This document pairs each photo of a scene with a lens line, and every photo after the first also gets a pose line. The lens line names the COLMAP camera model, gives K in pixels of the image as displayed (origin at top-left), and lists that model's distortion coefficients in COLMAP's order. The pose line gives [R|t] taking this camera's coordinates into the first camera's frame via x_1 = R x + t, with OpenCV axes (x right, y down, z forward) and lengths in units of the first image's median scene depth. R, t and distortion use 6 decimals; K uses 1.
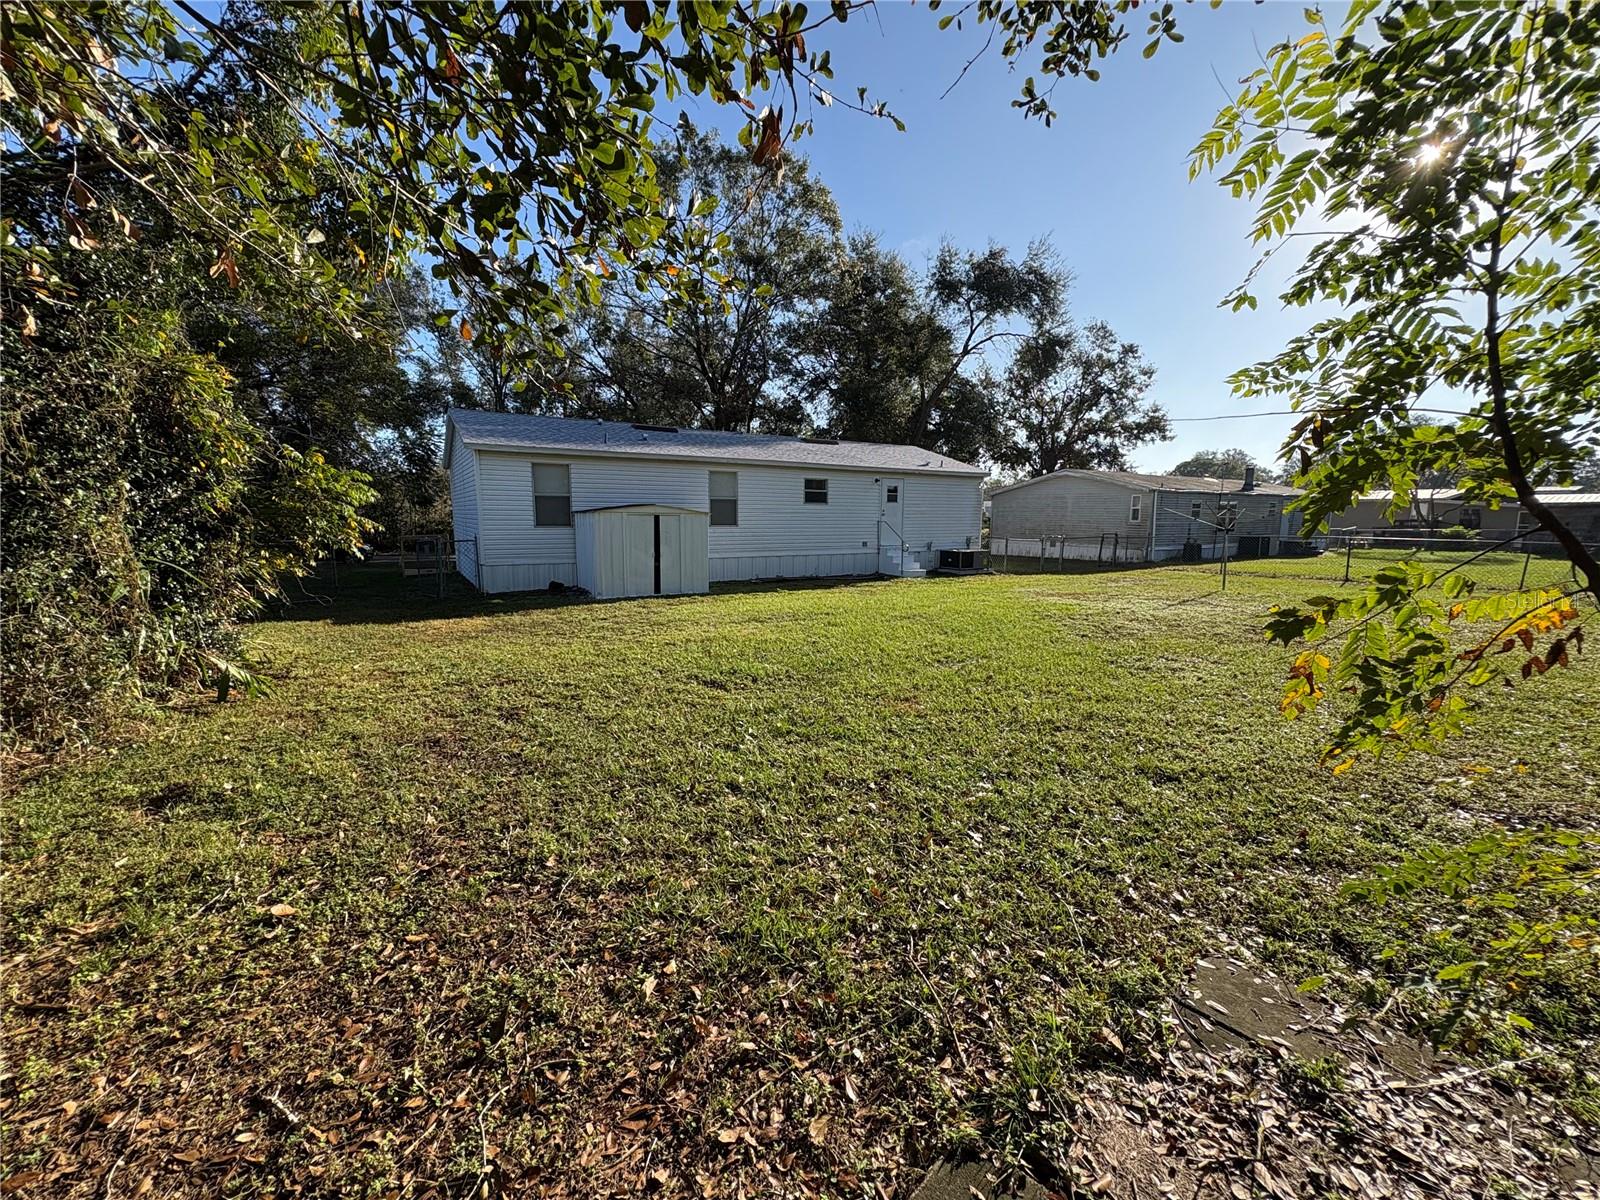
lens RADIAL K [[636.0, 0, 801.1], [0, 636.0, 602.1], [0, 0, 1]] dist [0.001710, -0.000010]
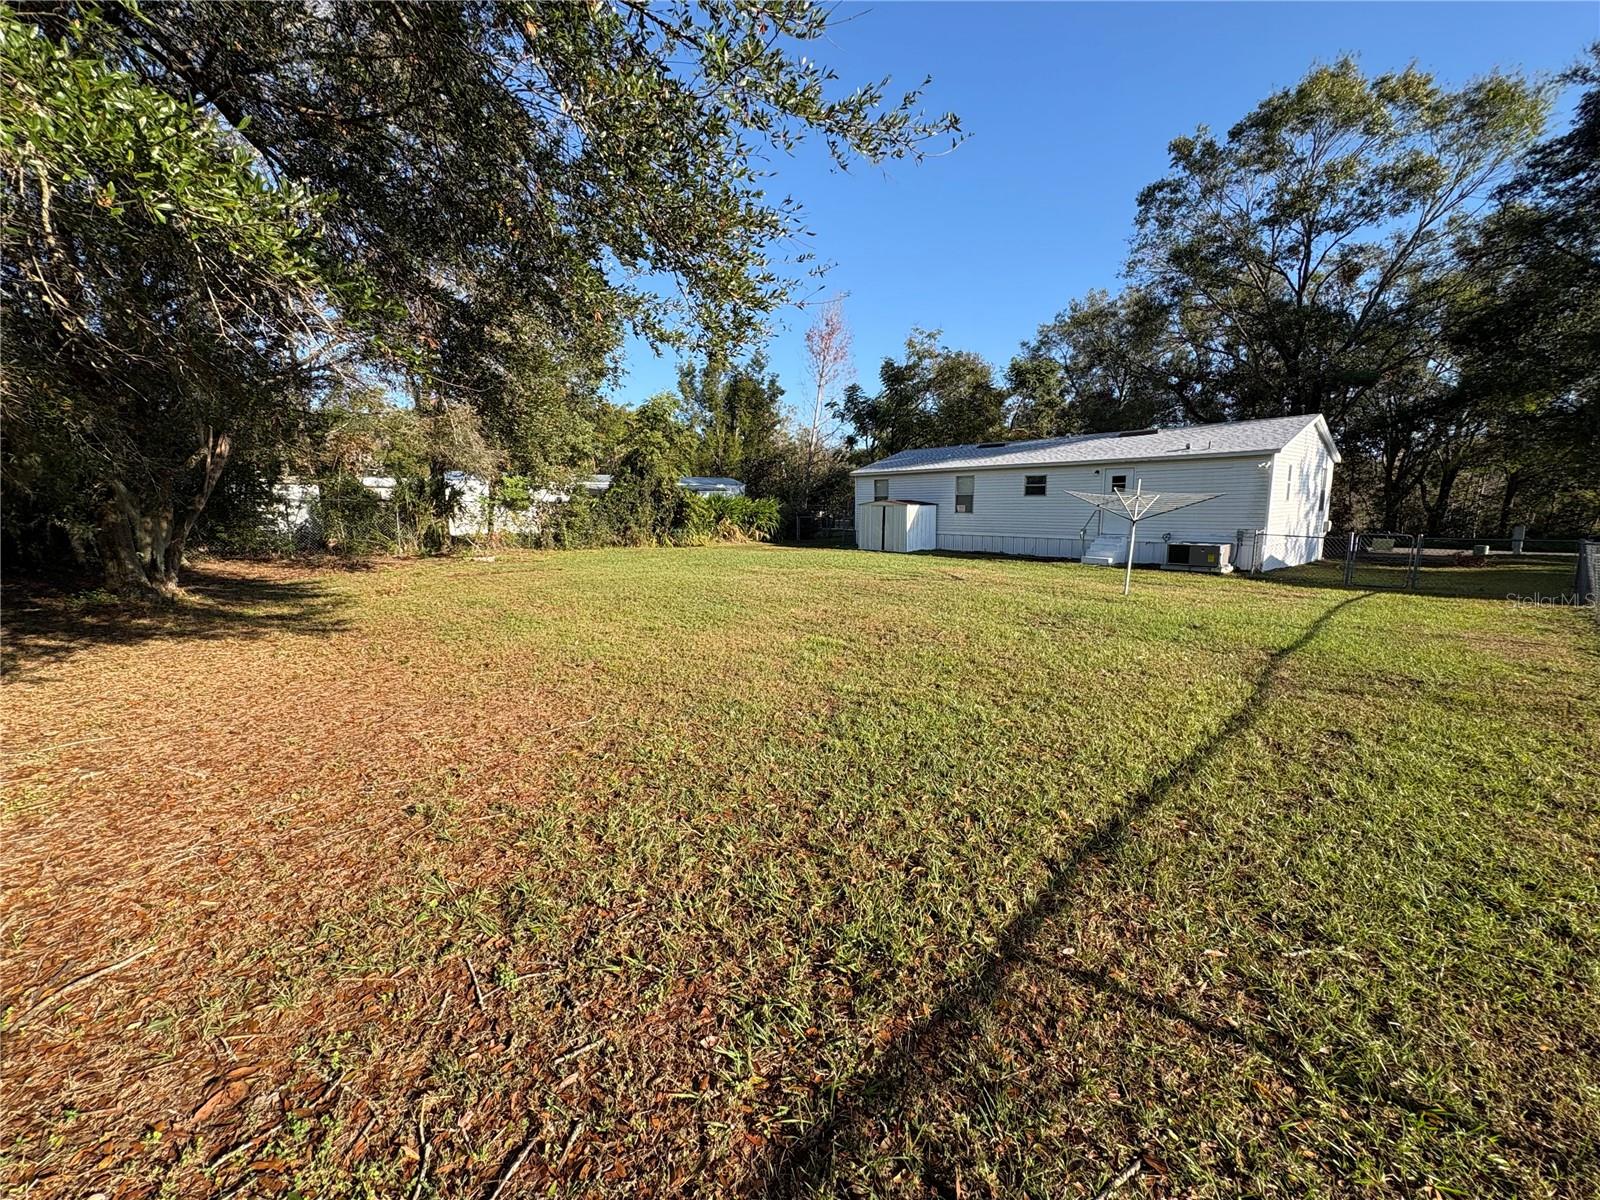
lens RADIAL K [[636.0, 0, 800.2], [0, 636.0, 598.3], [0, 0, 1]] dist [0.001710, -0.000010]
pose [[0.052758, 0.143188, -0.988288, 1.291637], [-0.137093, 0.981335, 0.134862, -0.068886], [0.989152, 0.128372, 0.071403, 0.523577]]
